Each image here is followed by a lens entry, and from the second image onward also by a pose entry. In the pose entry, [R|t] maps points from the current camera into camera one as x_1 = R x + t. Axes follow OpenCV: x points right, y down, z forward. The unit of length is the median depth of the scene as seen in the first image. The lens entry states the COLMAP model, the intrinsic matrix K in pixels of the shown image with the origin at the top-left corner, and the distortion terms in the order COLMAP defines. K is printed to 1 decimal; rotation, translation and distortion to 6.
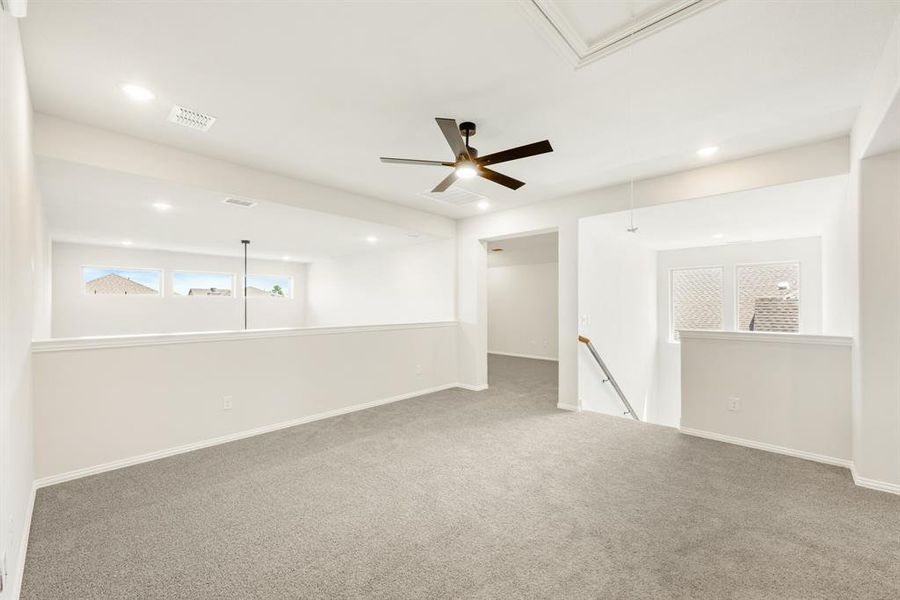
lens RADIAL K [[365.0, 0, 464.8], [0, 365.0, 304.7], [0, 0, 1]] dist [0.001855, -0.000588]
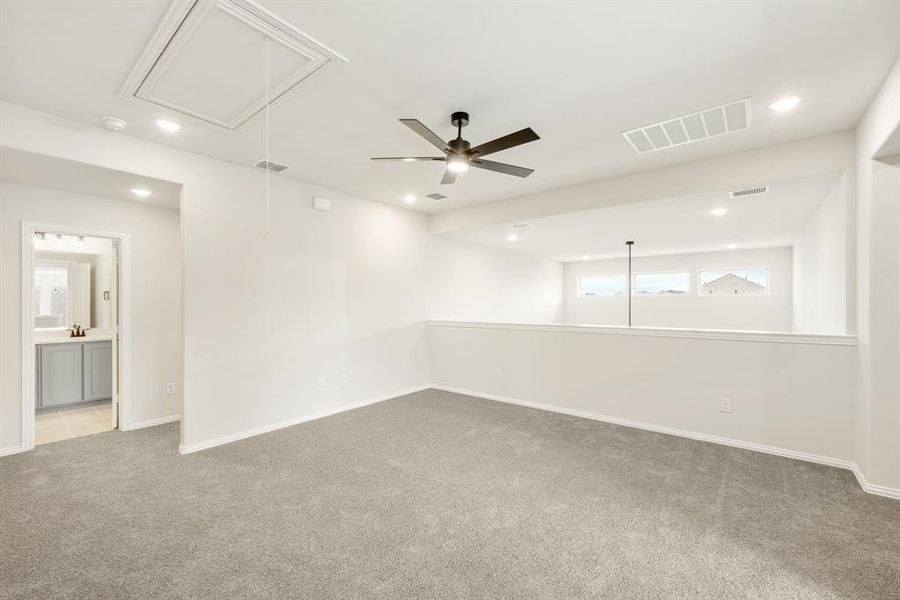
lens RADIAL K [[365.0, 0, 444.1], [0, 365.0, 305.7], [0, 0, 1]] dist [0.001855, -0.000588]
pose [[0.063079, 0.006727, -0.997986, 0.547253], [0.002723, 0.999972, 0.006912, 0.000012], [0.998005, -0.003153, 0.063059, 0.529806]]
